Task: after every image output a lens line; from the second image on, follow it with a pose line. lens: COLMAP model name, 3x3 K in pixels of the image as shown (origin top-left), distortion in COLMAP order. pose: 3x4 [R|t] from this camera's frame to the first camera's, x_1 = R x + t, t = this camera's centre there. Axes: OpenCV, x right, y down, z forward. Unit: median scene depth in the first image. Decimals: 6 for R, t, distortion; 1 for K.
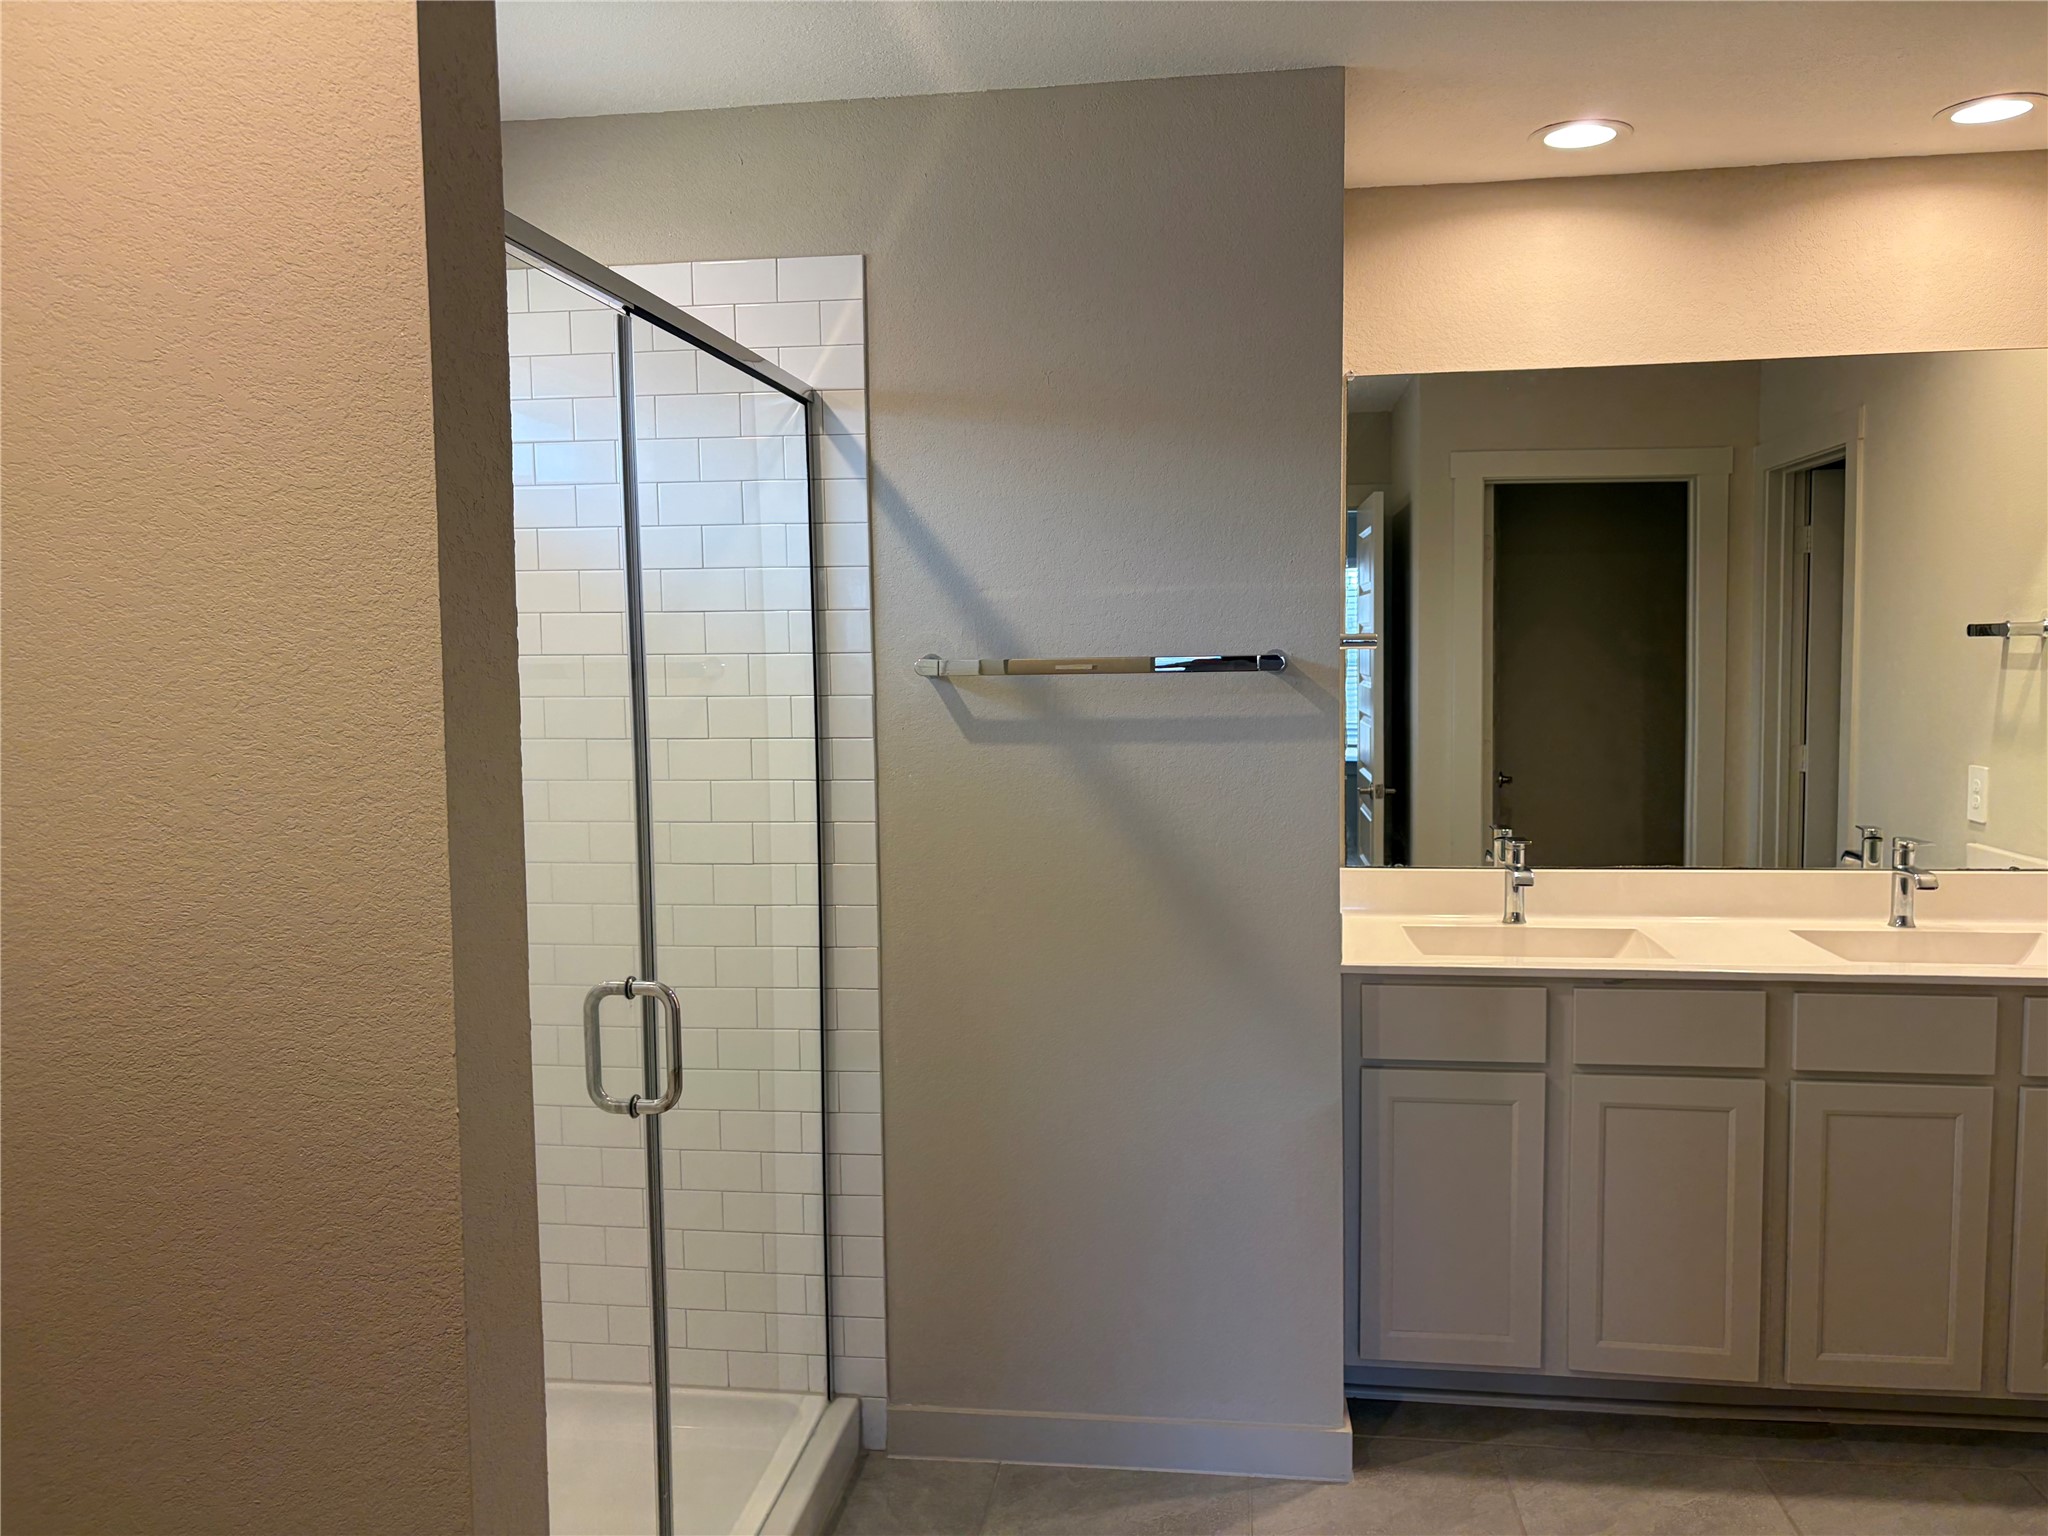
lens RADIAL K [[1558.7, 0, 1036.6], [0, 1558.7, 756.0], [0, 0, 1]] dist [0.056501, -0.061505]
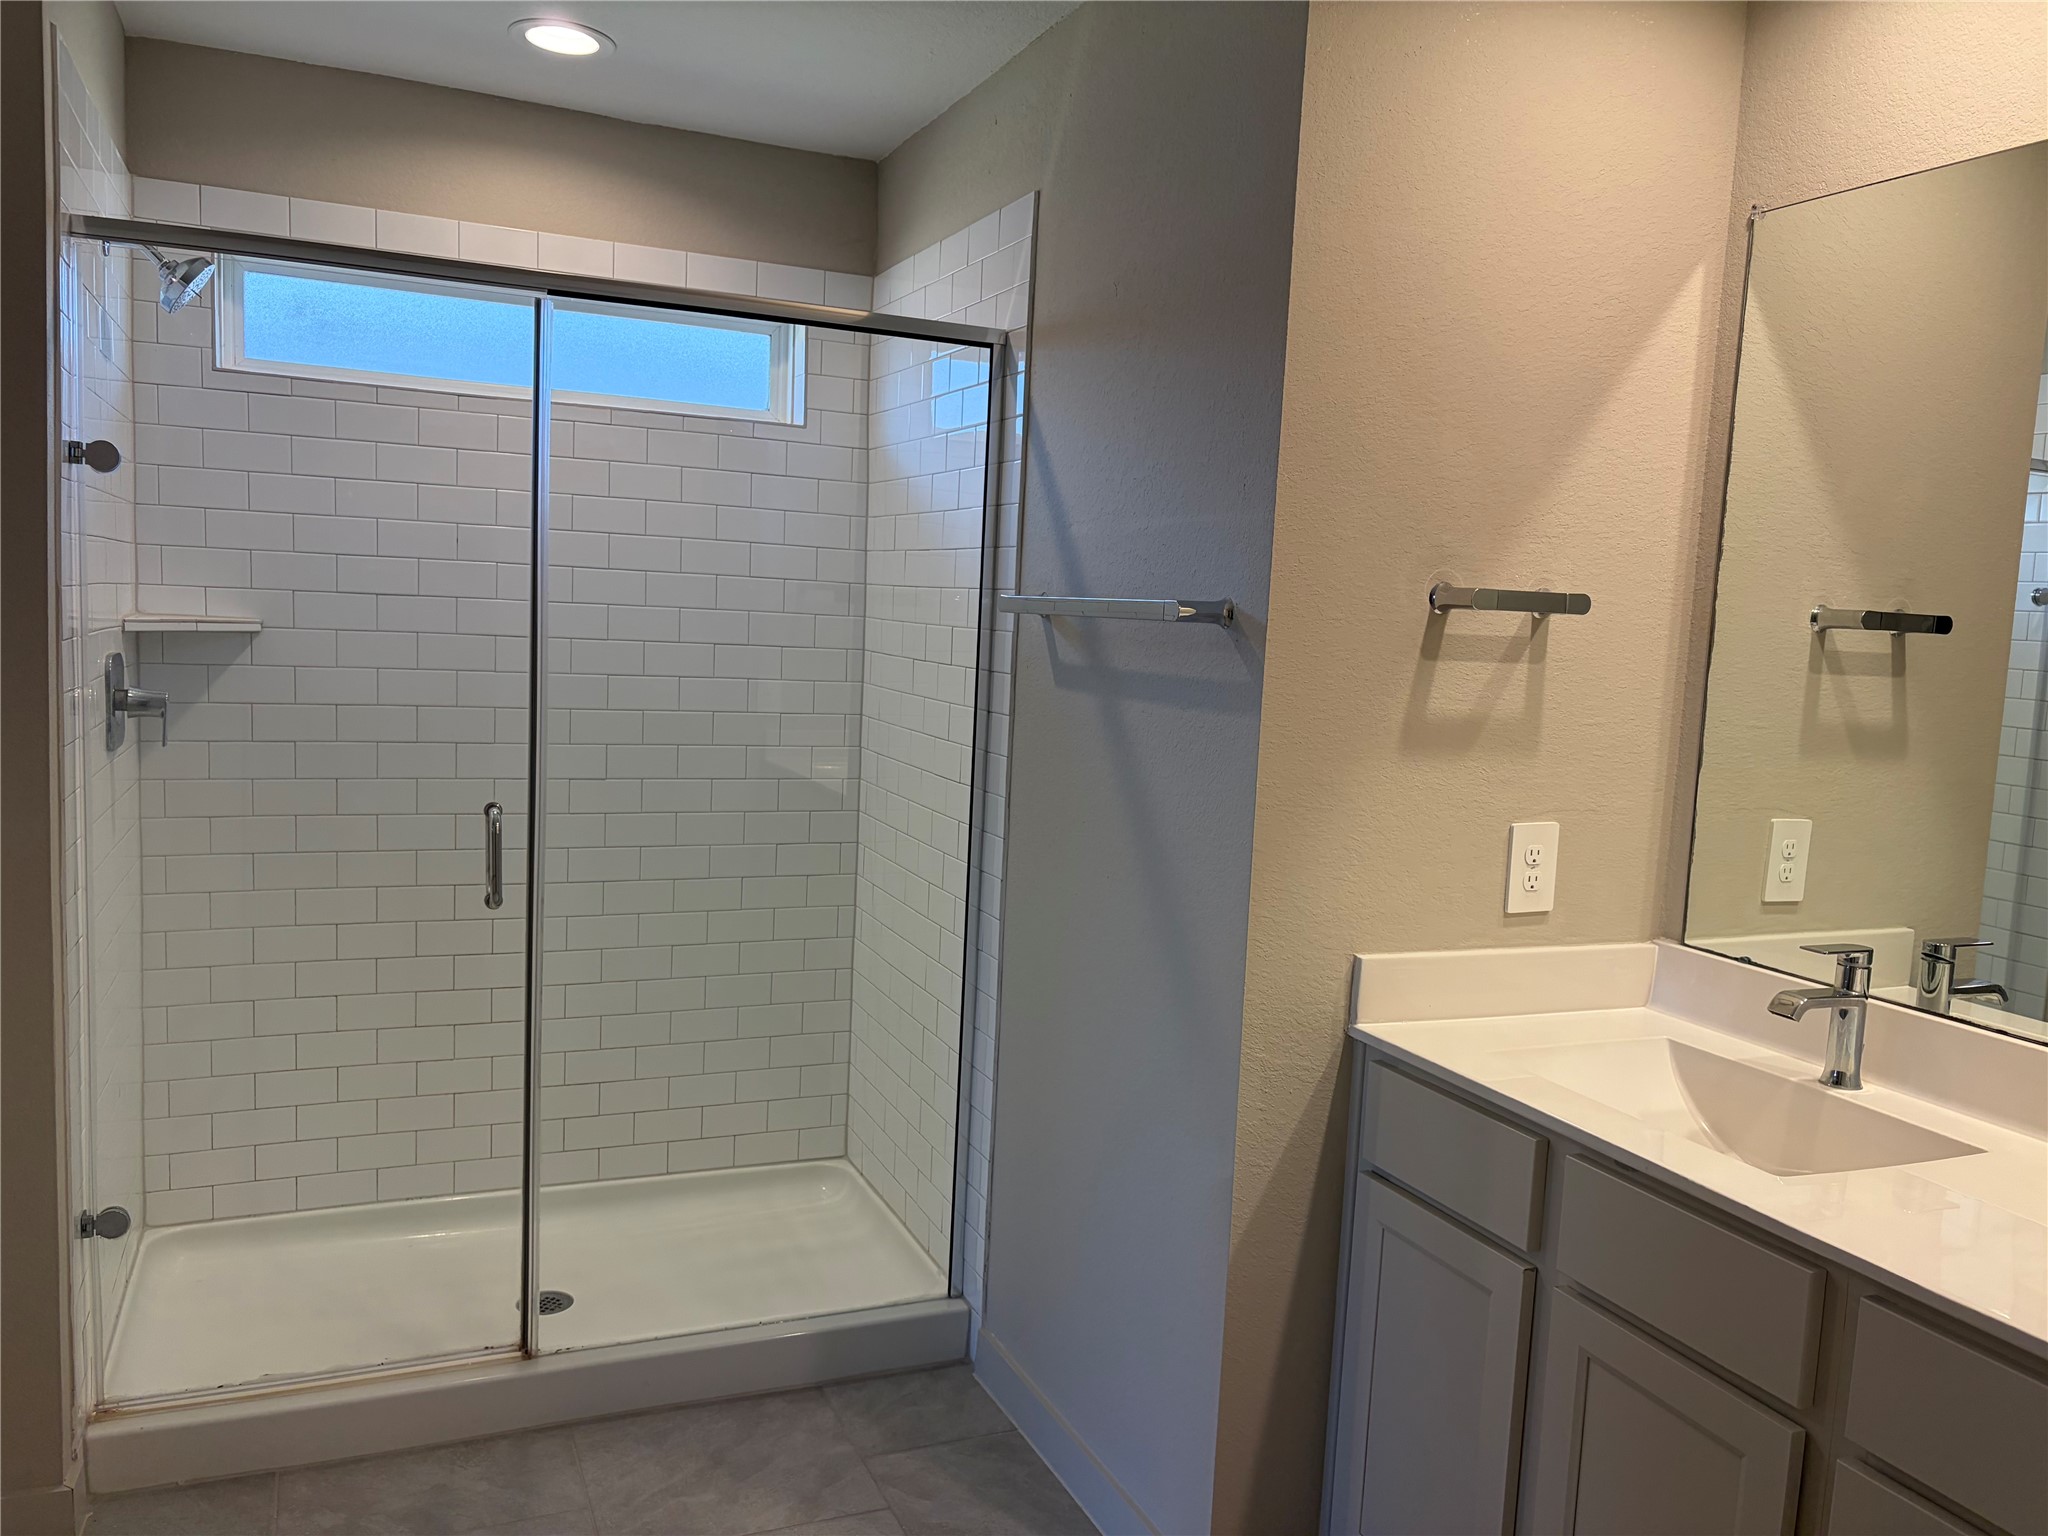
lens RADIAL K [[1542.9, 0, 1024.0], [0, 1542.9, 768.0], [0, 0, 1]] dist [0.058650, -0.051366]
pose [[0.502695, 0.126681, -0.855131, 0.777297], [-0.115094, 0.990206, 0.079033, -0.031642], [0.856768, 0.058691, 0.512352, 0.501893]]
